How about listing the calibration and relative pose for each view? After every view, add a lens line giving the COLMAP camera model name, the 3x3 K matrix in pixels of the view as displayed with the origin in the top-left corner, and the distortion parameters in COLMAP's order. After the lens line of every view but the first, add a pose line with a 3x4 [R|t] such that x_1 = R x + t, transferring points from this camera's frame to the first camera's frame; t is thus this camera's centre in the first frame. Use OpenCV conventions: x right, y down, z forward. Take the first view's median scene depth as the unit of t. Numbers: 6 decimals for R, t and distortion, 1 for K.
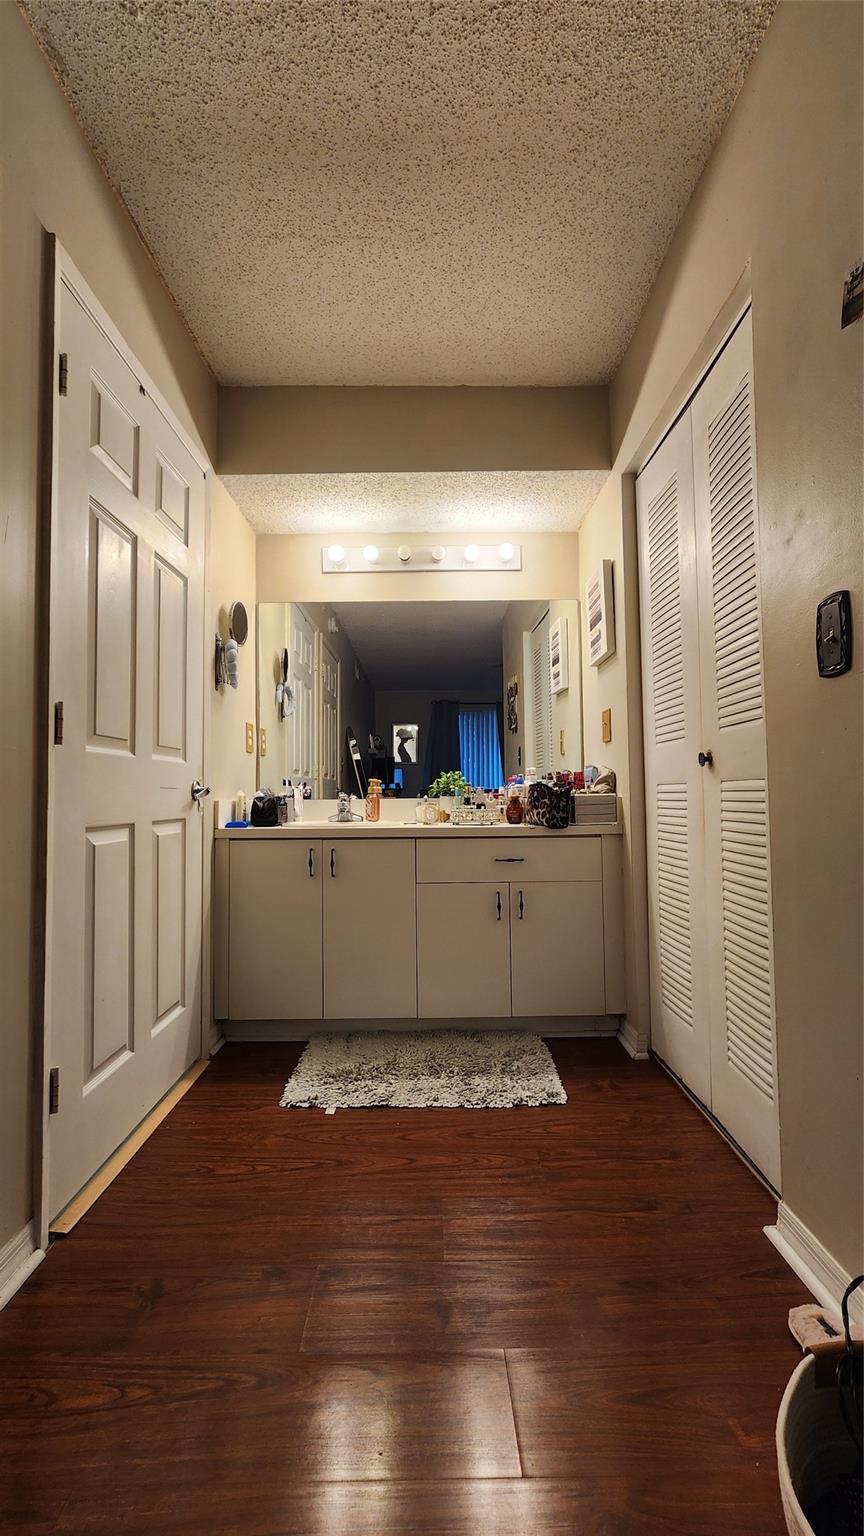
lens RADIAL K [[634.5, 0, 433.9], [0, 634.5, 766.9], [0, 0, 1]] dist [0.000267, 0.000327]
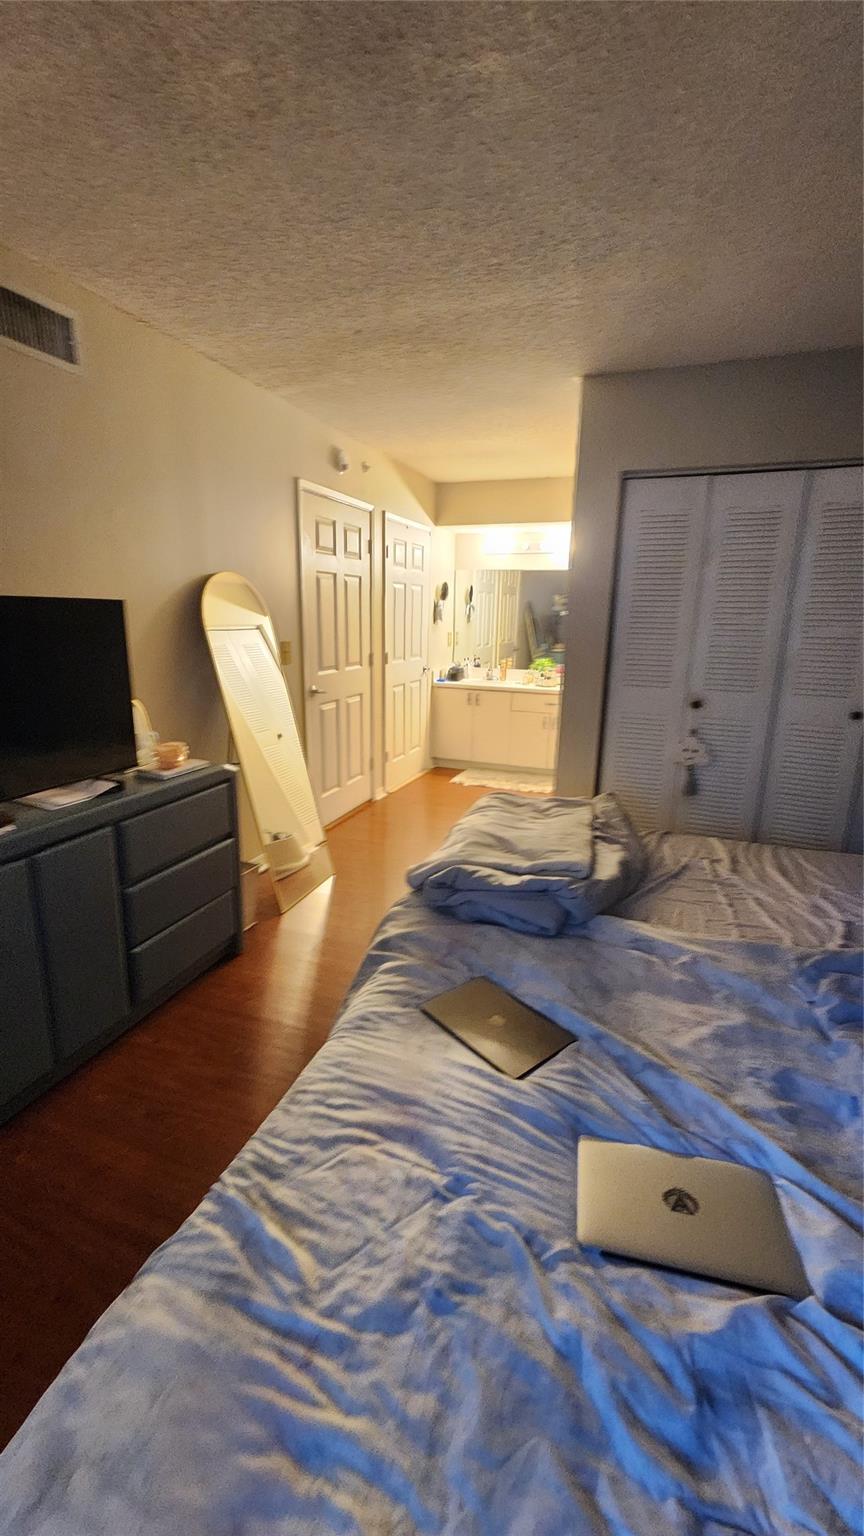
lens RADIAL K [[634.5, 0, 433.9], [0, 634.5, 766.9], [0, 0, 1]] dist [0.000267, 0.000327]
pose [[0.933899, 0.112158, -0.339491, 0.522172], [-0.012092, 0.958889, 0.283525, -0.279506], [0.357334, -0.260678, 0.896861, -1.269133]]
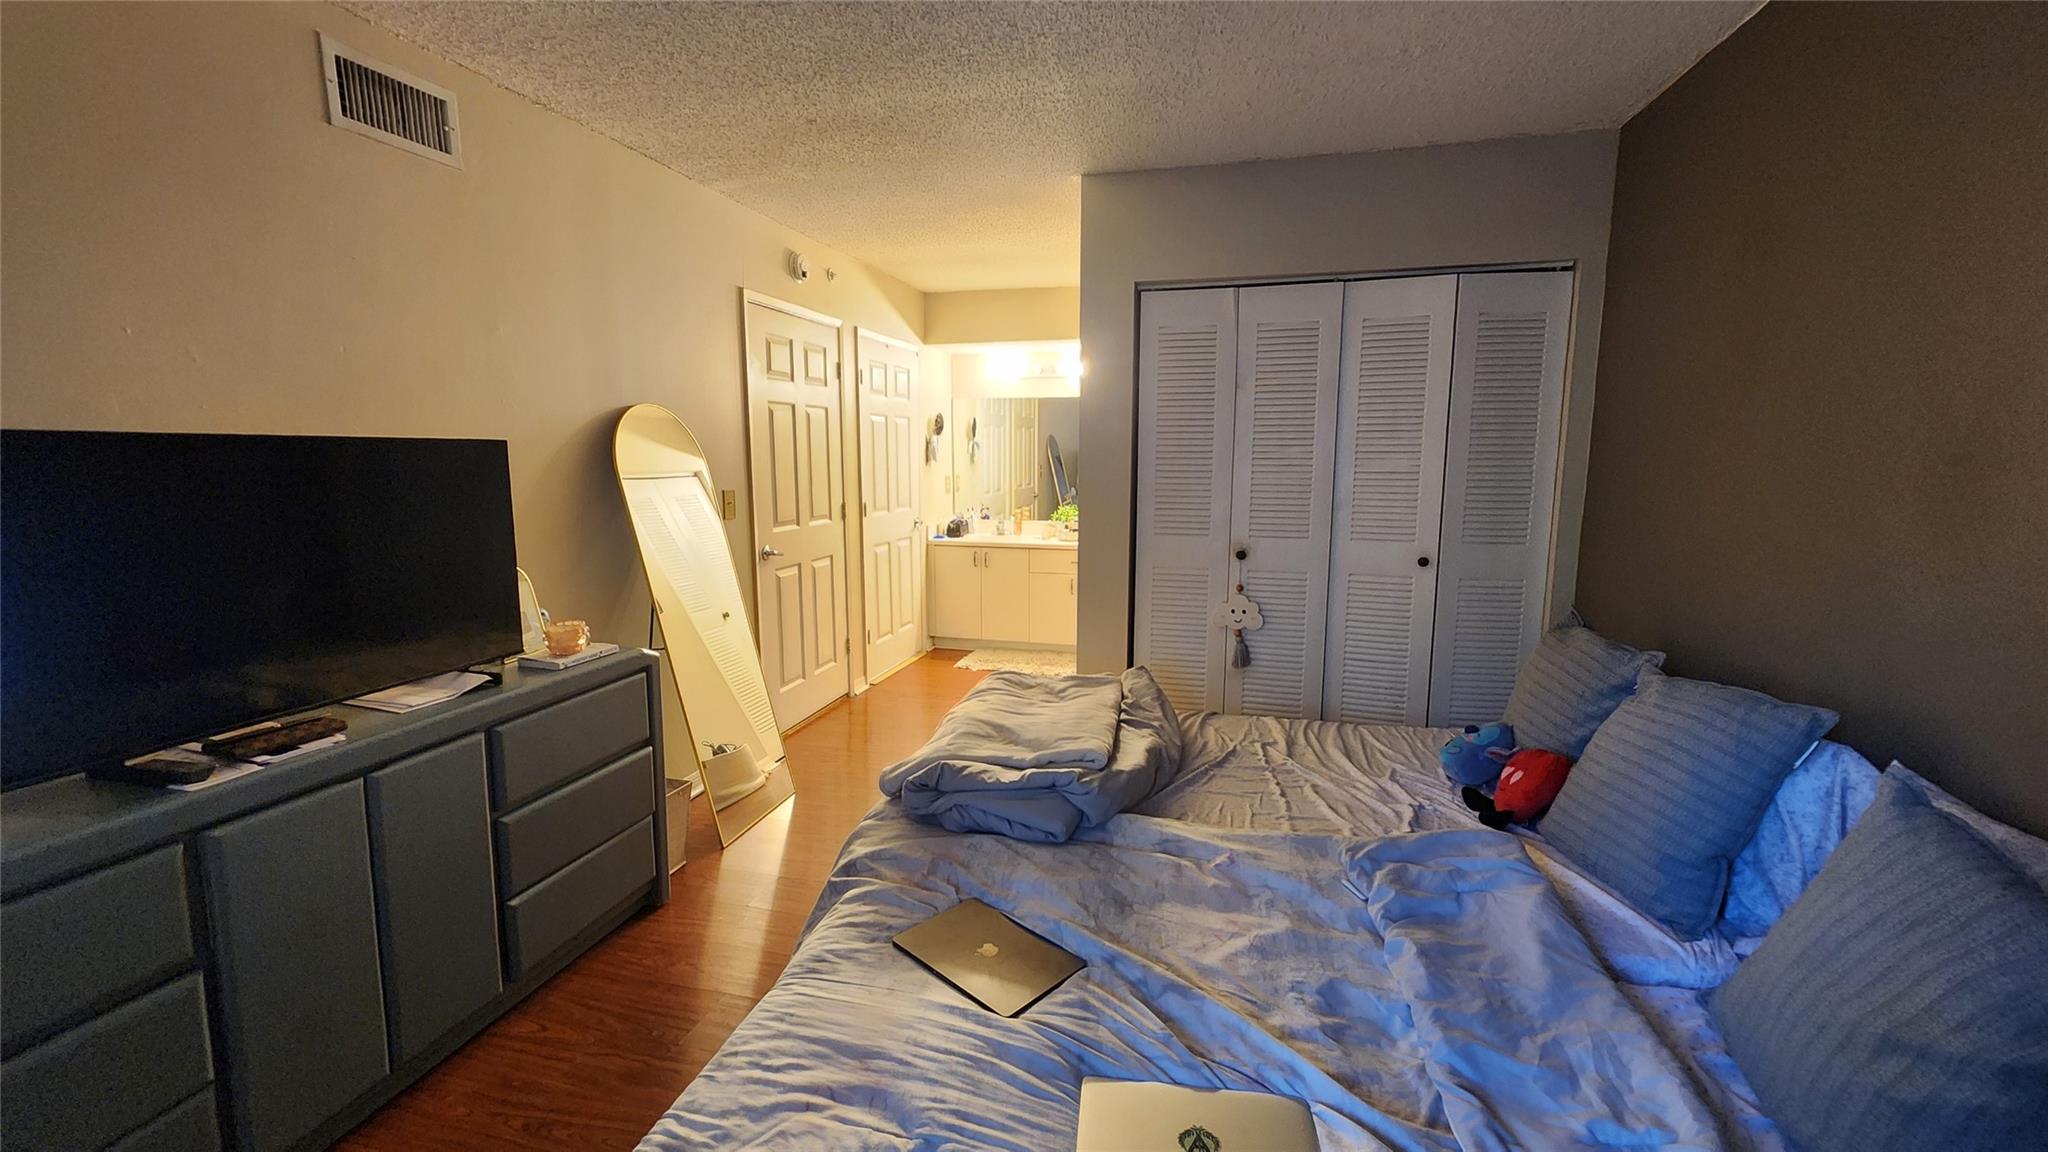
lens RADIAL K [[846.0, 0, 1029.2], [0, 846.0, 569.3], [0, 0, 1]] dist [0.000267, 0.000327]
pose [[0.965582, 0.049281, -0.255388, 0.595665], [-0.001257, 0.982759, 0.184887, -0.279071], [0.260096, -0.178202, 0.948996, -1.331521]]
